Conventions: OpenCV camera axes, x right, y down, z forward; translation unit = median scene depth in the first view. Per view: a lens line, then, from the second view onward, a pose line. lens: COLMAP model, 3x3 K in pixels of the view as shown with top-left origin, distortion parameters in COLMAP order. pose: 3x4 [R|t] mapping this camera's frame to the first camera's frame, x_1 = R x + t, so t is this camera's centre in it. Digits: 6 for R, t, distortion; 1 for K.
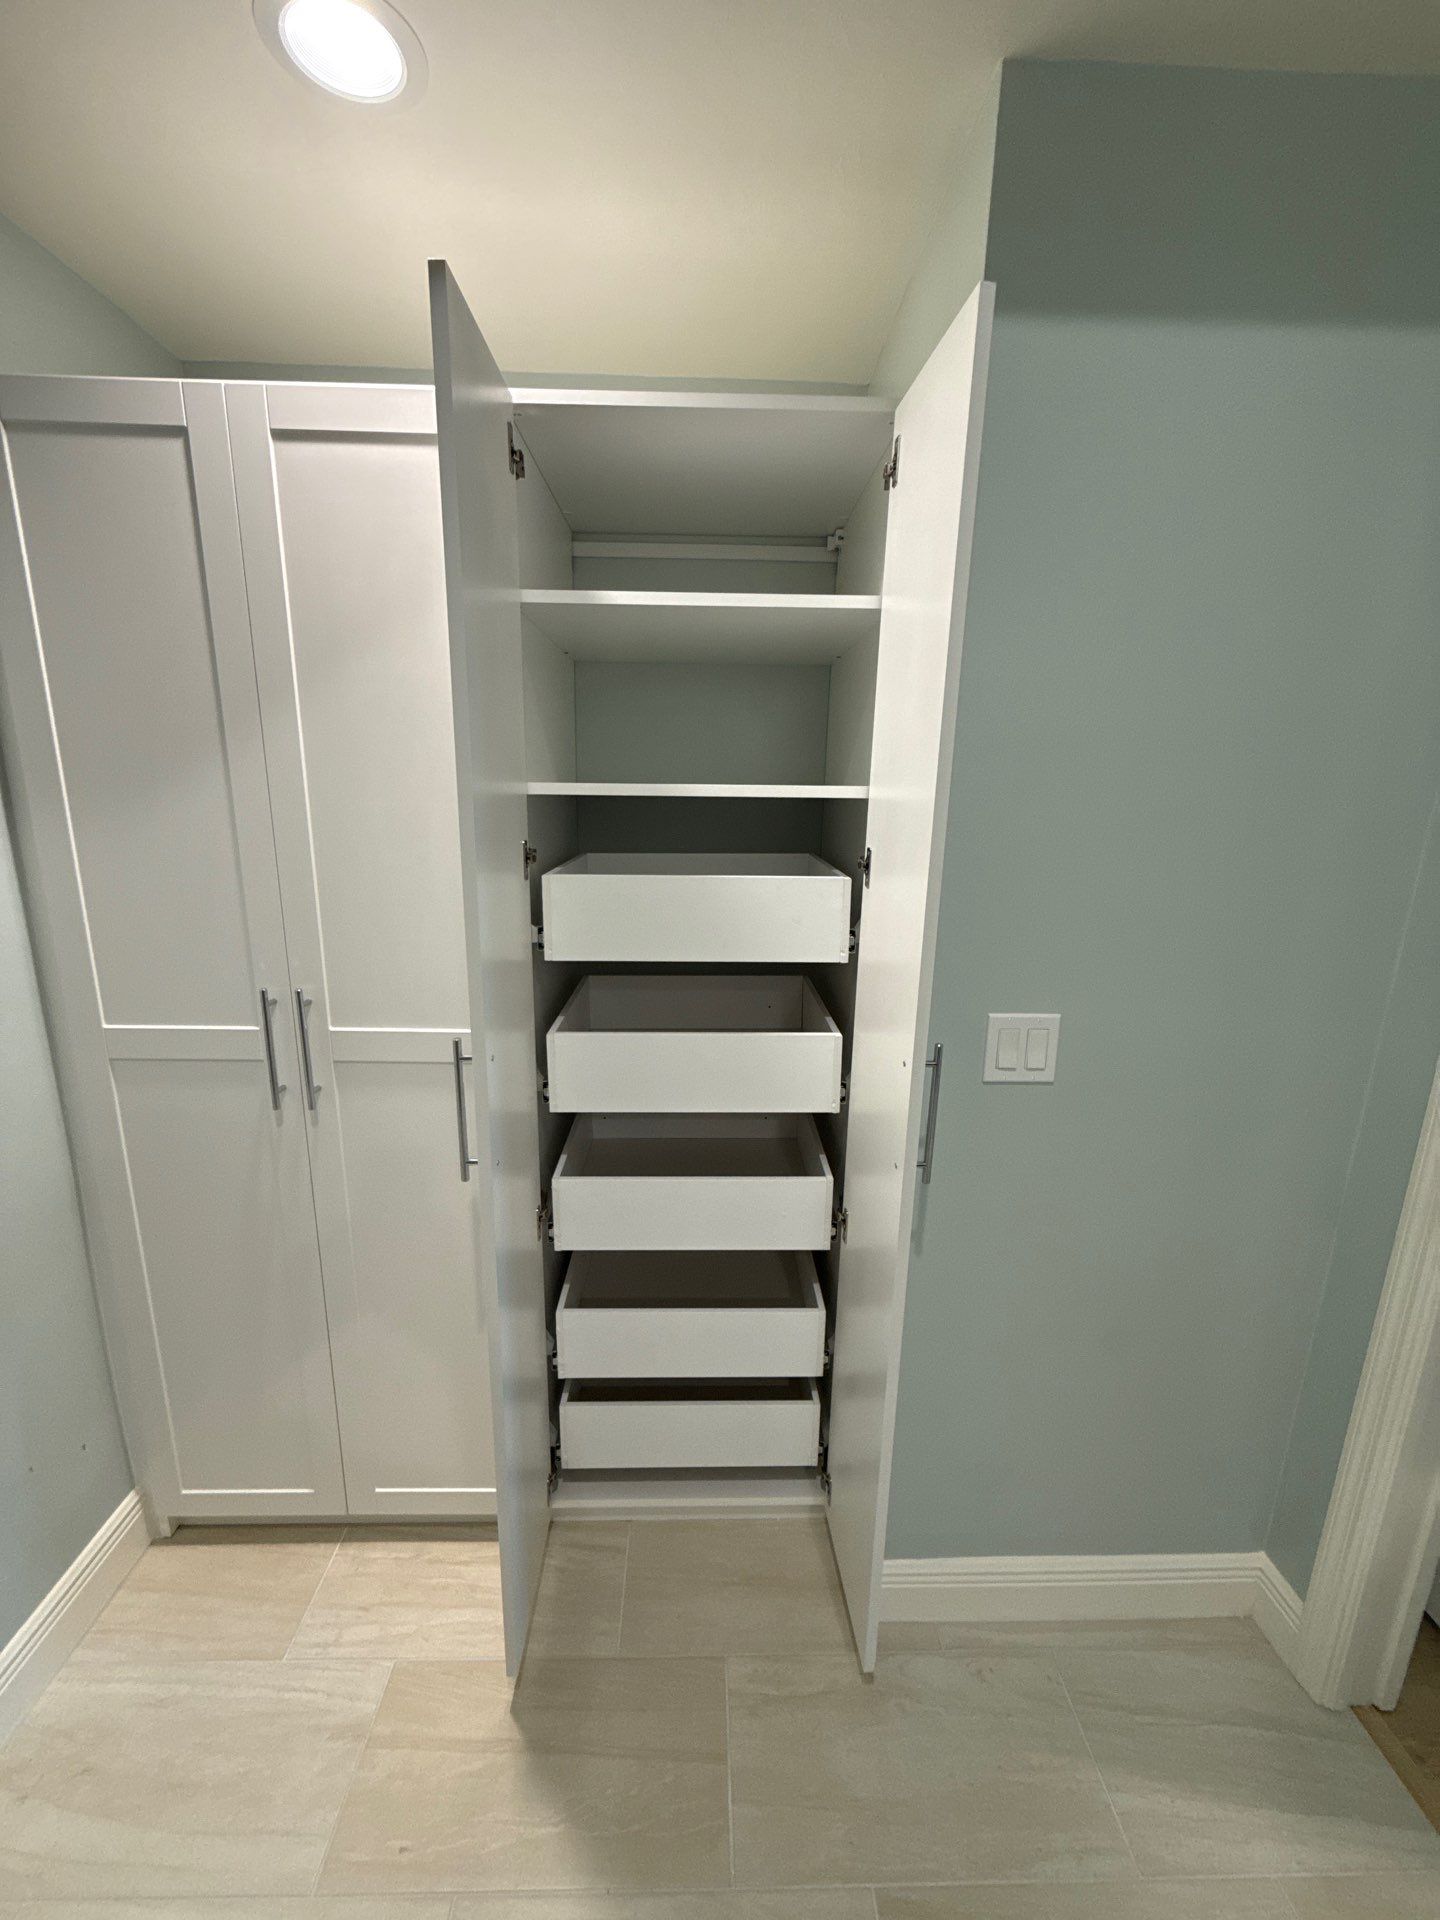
lens RADIAL K [[765.0, 0, 720.0], [0, 765.0, 960.0], [0, 0, 1]] dist [-0.000772, -0.000559]
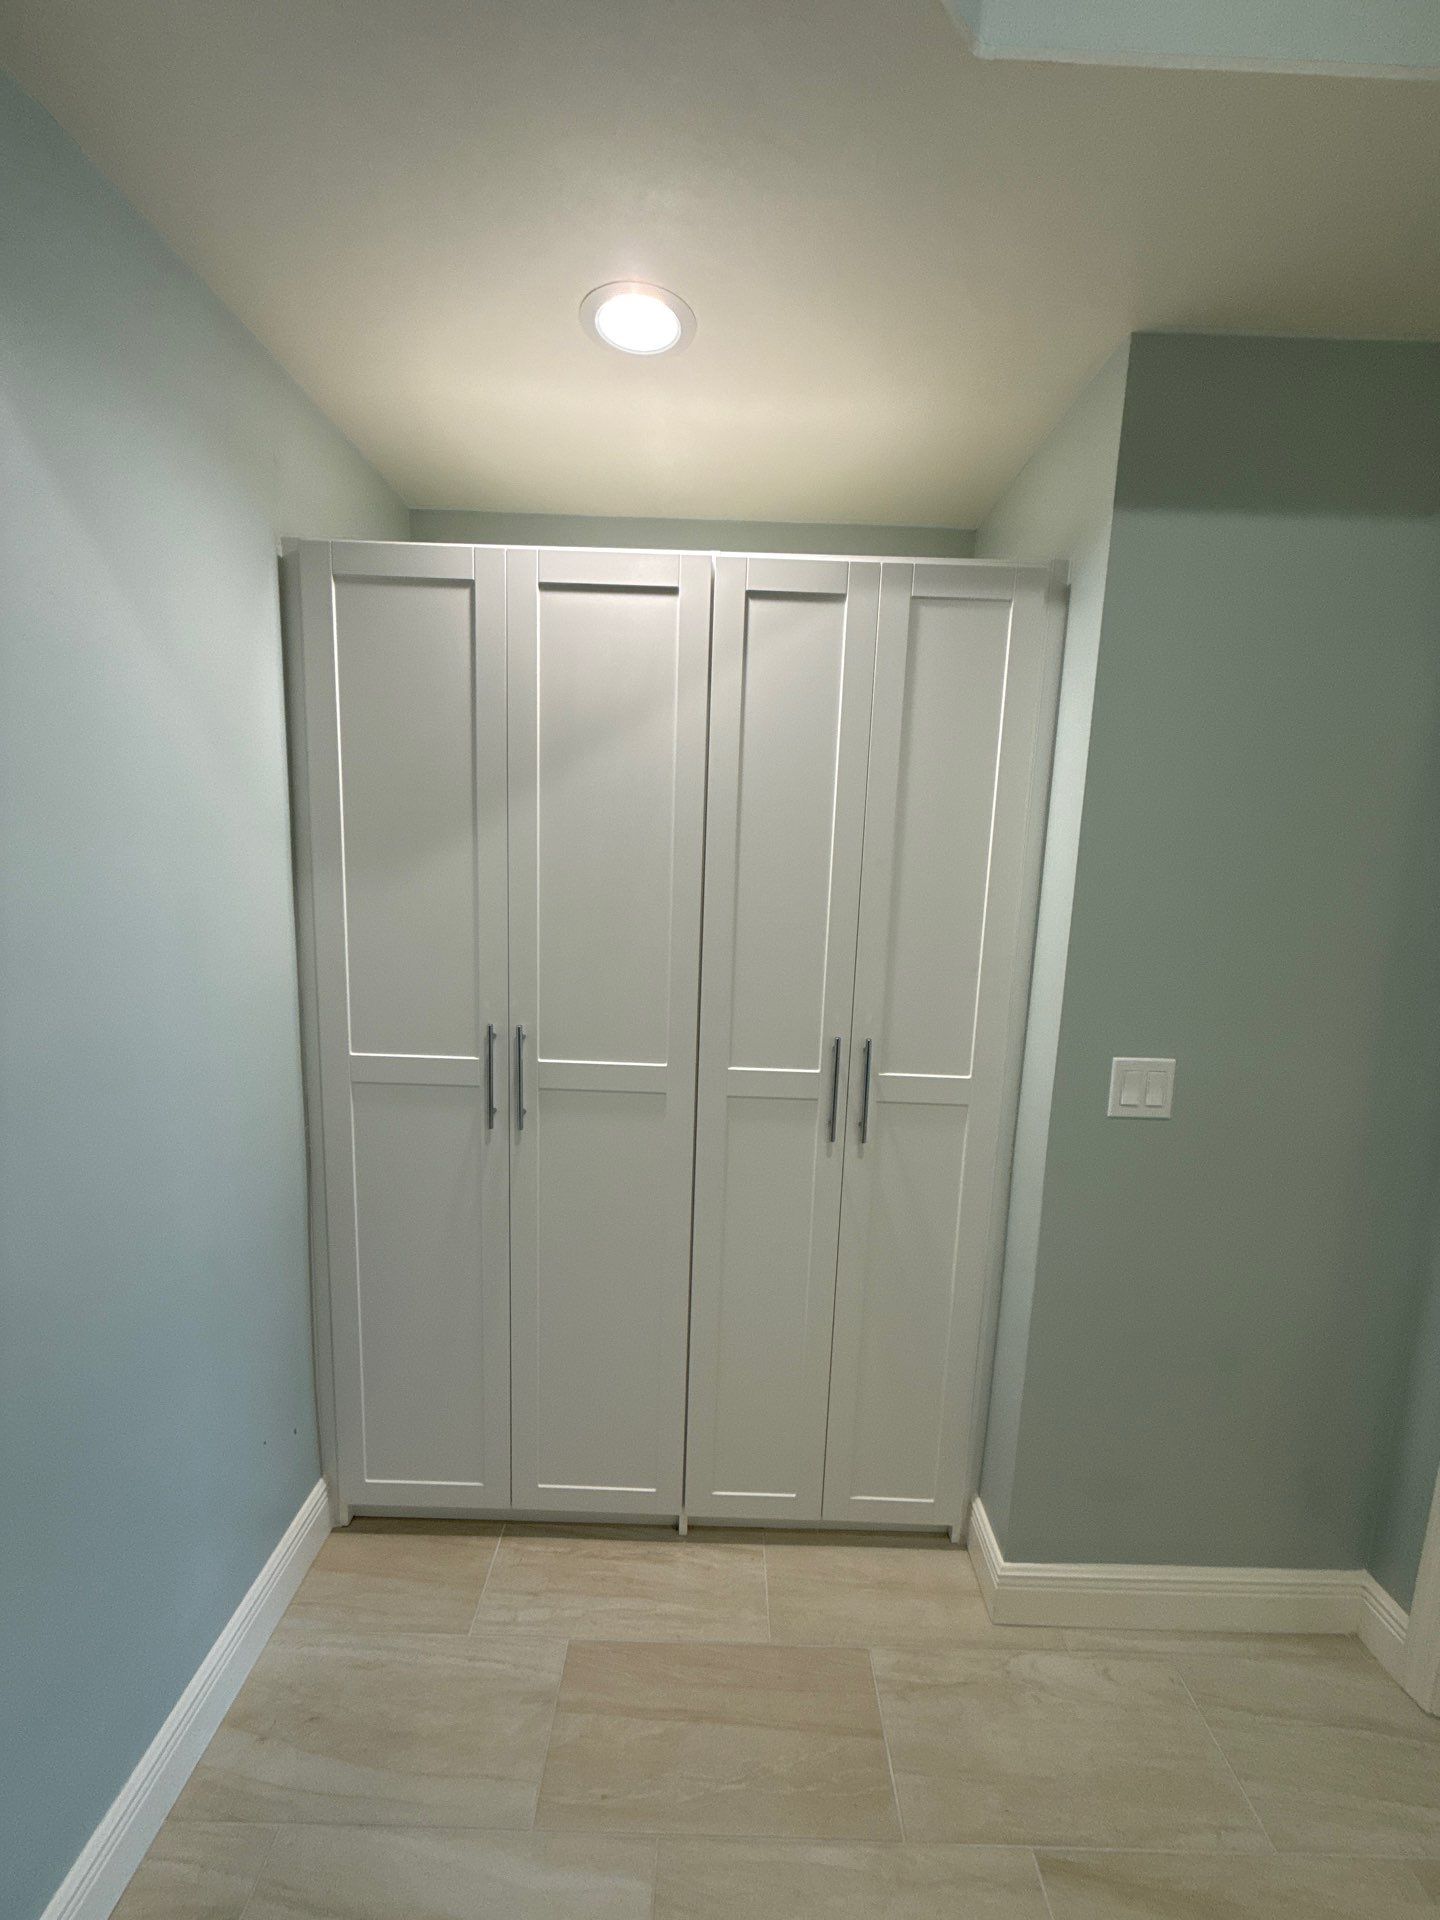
lens RADIAL K [[765.0, 0, 720.0], [0, 765.0, 960.0], [0, 0, 1]] dist [-0.000772, -0.000559]
pose [[0.999508, 0.018678, -0.025189, -0.206515], [-0.020670, 0.996475, -0.081305, 0.026295], [0.023581, 0.081786, 0.996371, -0.181321]]
